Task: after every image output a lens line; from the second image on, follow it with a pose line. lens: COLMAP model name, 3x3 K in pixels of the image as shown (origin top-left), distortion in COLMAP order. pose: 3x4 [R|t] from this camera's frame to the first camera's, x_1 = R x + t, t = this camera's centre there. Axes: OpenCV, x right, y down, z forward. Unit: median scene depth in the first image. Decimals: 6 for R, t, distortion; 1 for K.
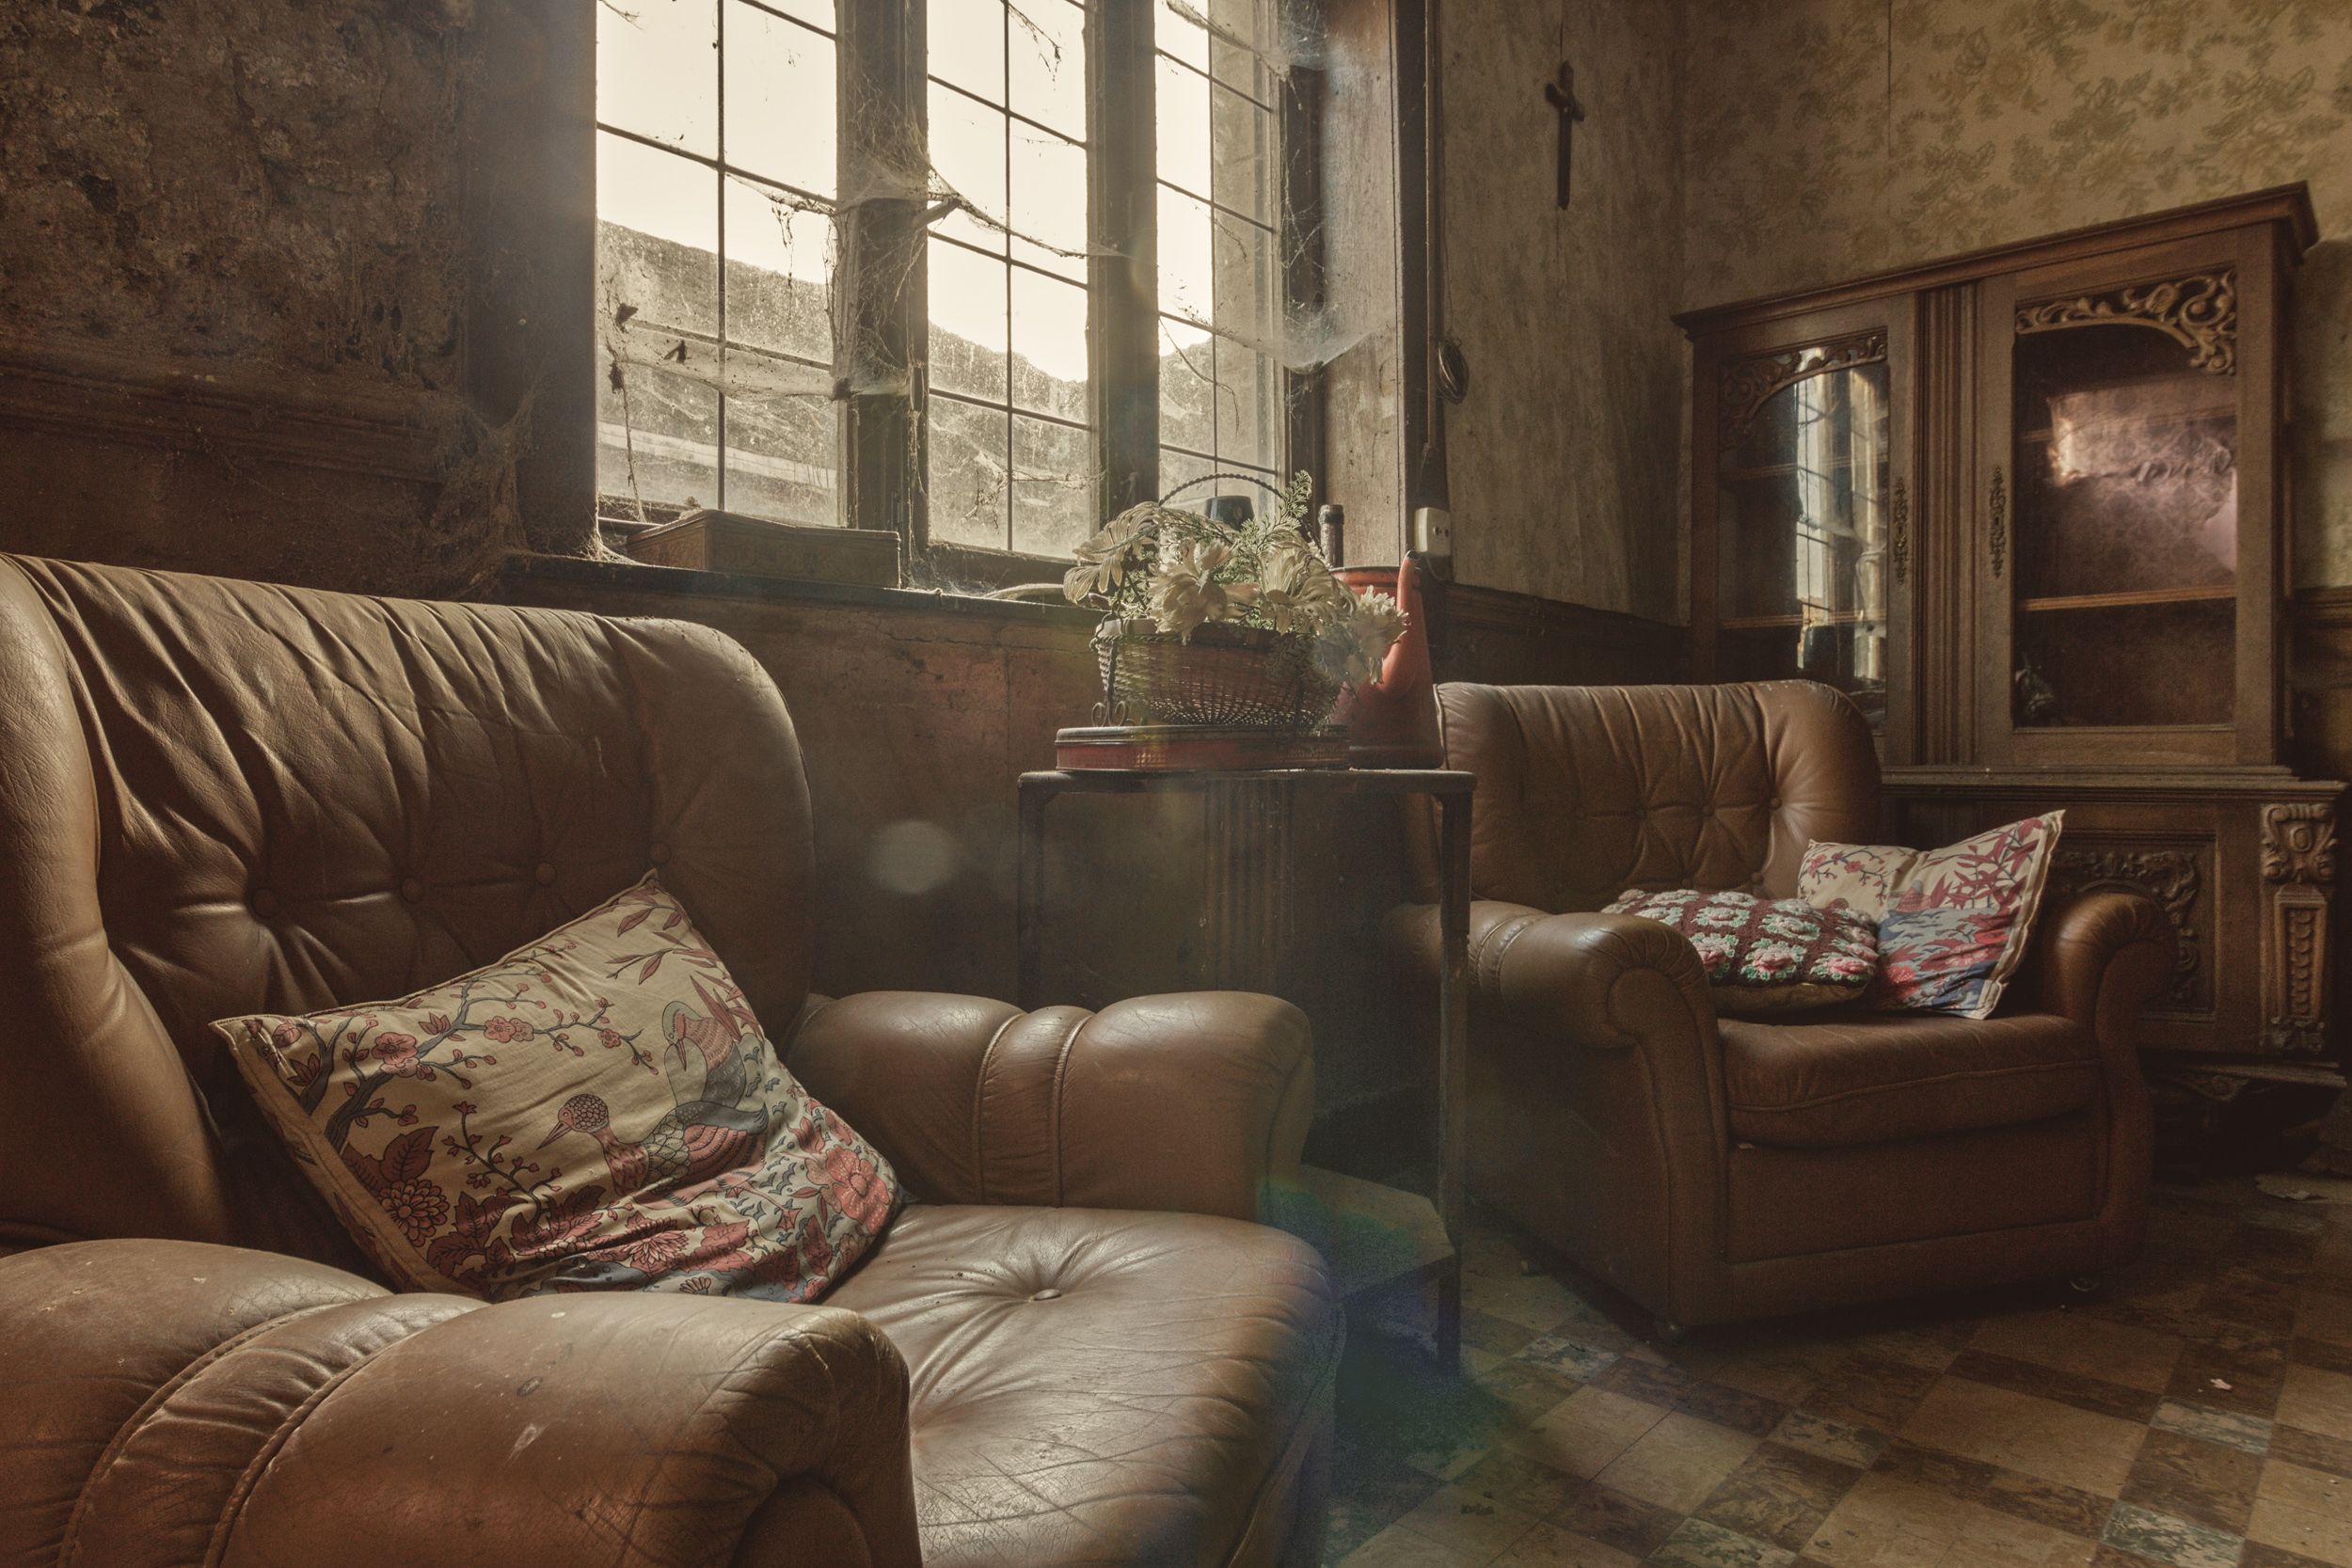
lens RADIAL K [[1451.5, 0, 1176.0], [0, 1451.5, 784.0], [0, 0, 1]] dist [0.026117, -0.033955]
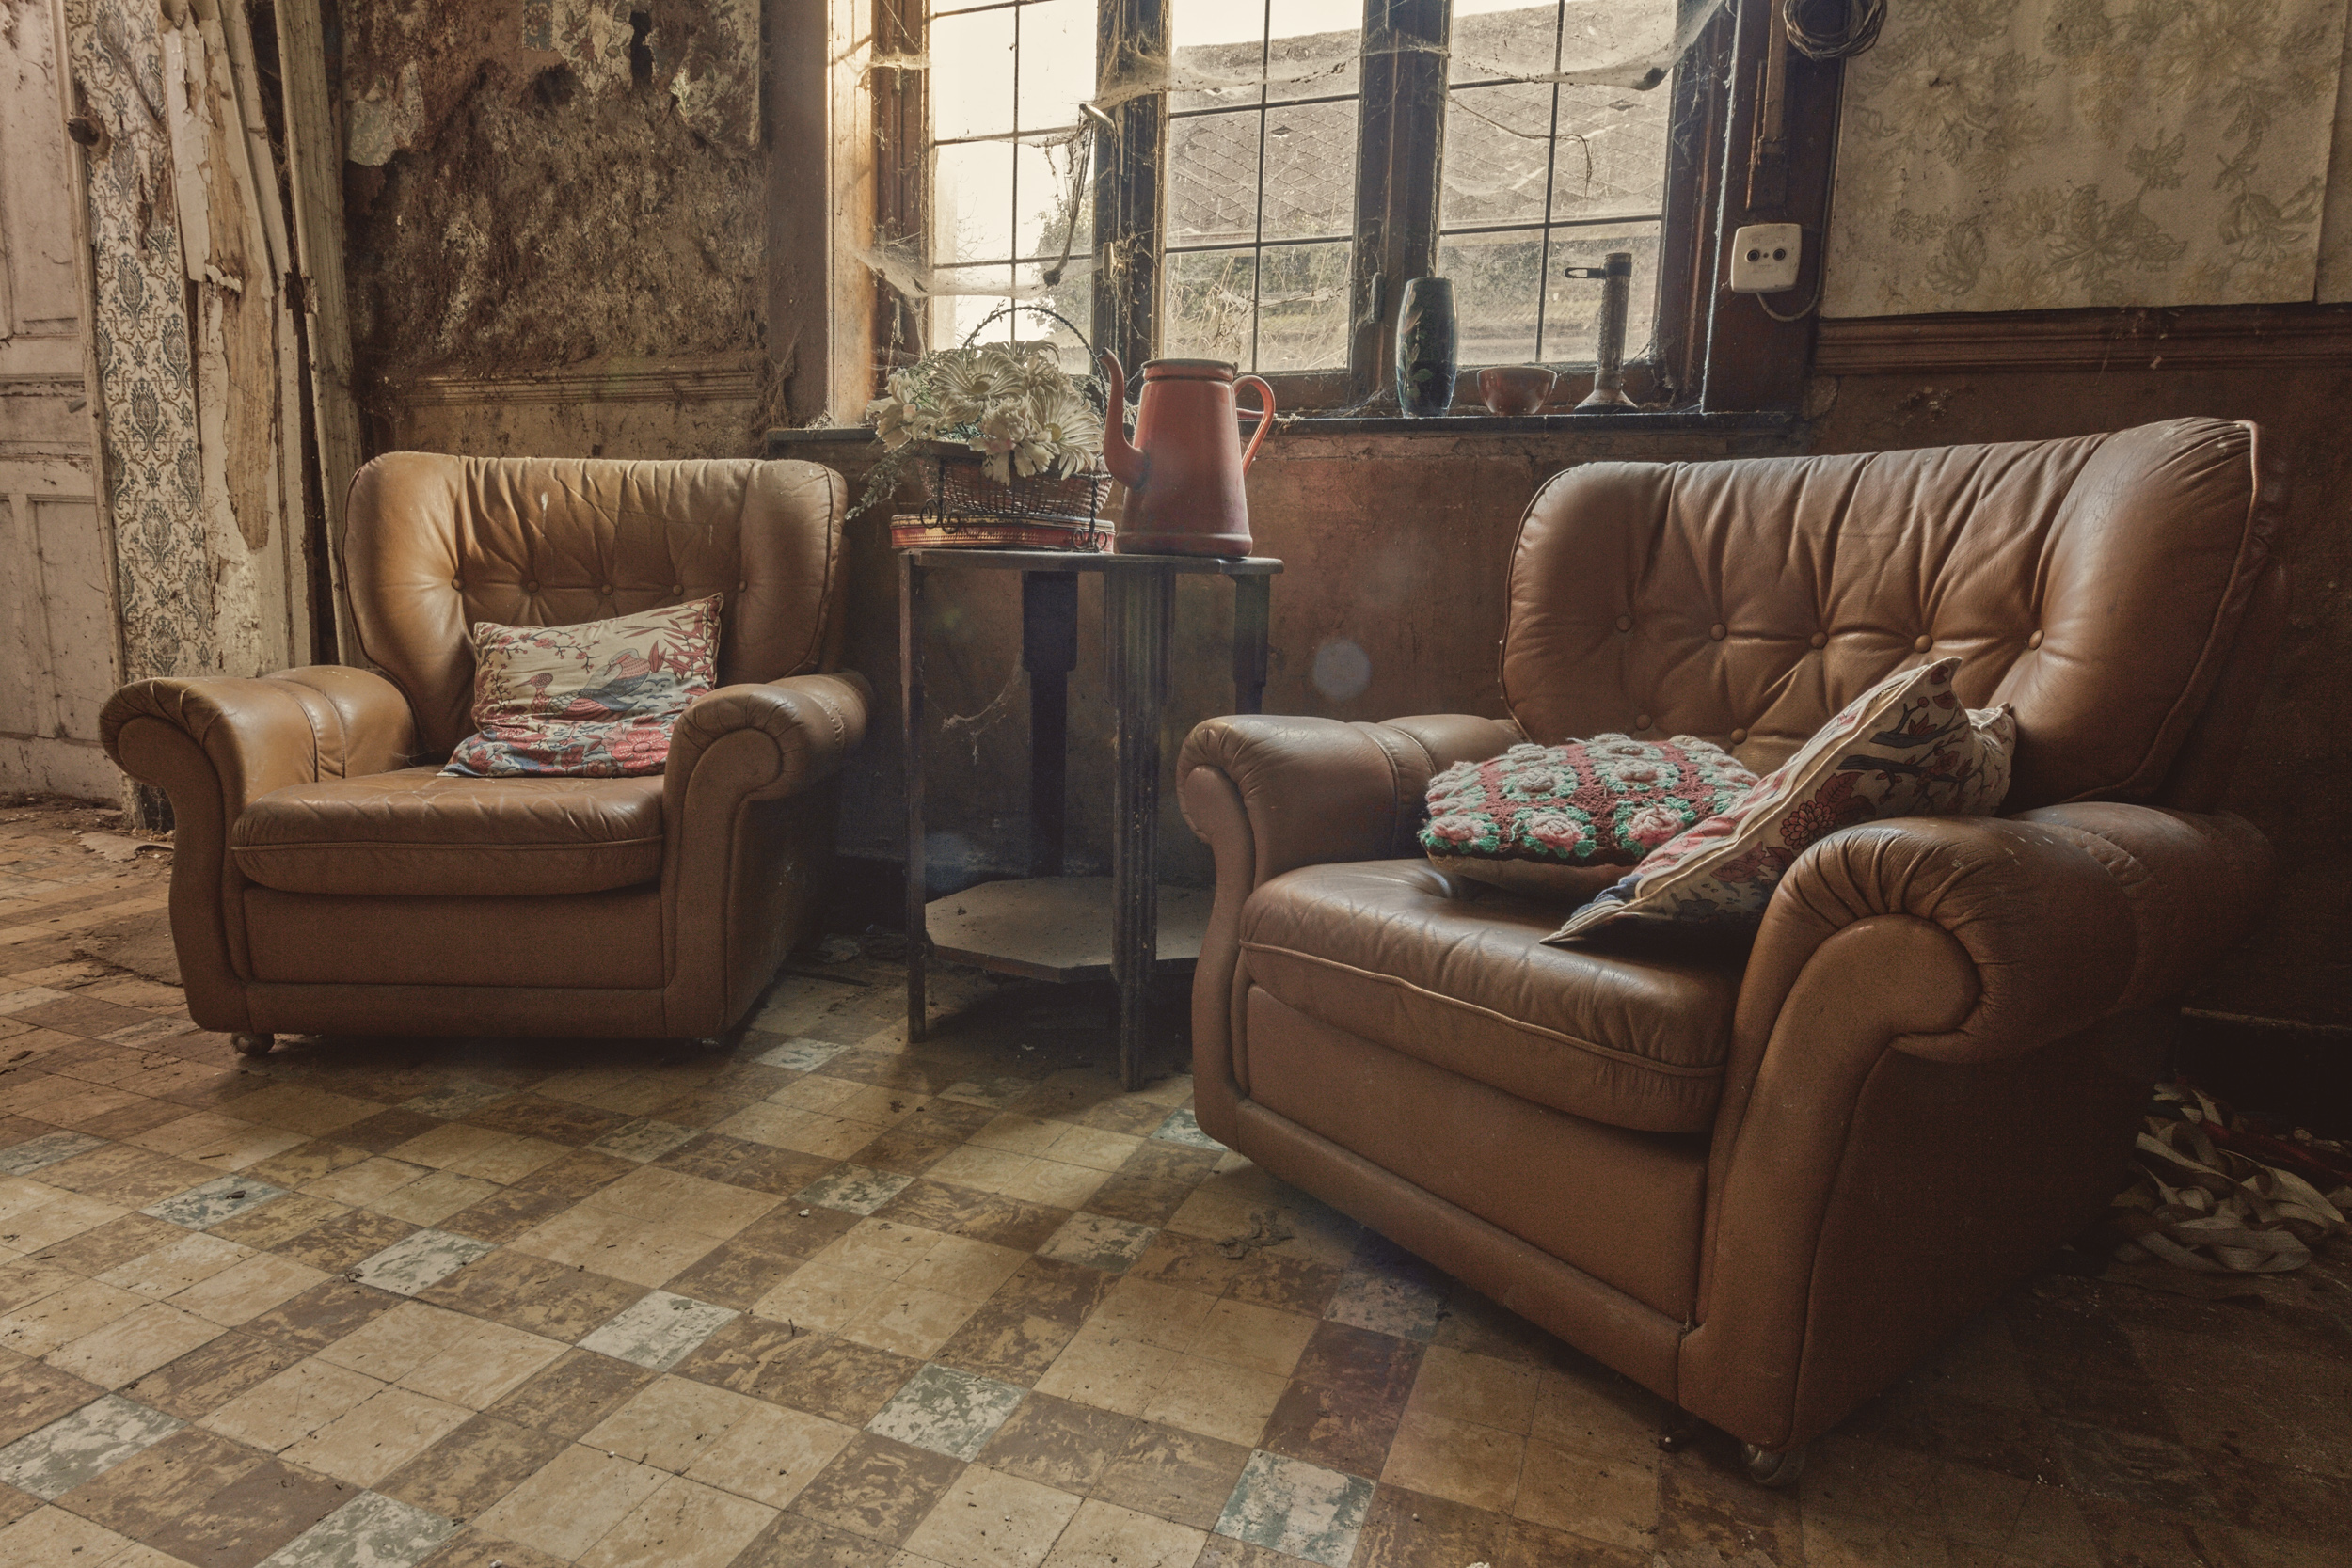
lens RADIAL K [[1388.0, 0, 1154.1], [0, 1388.0, 762.6], [0, 0, 1]] dist [0.007357, 0.001238]
pose [[0.328504, 0.165132, -0.929955, 1.373709], [-0.032994, 0.986003, 0.163430, -0.033745], [0.943926, -0.023005, 0.329354, 0.776890]]
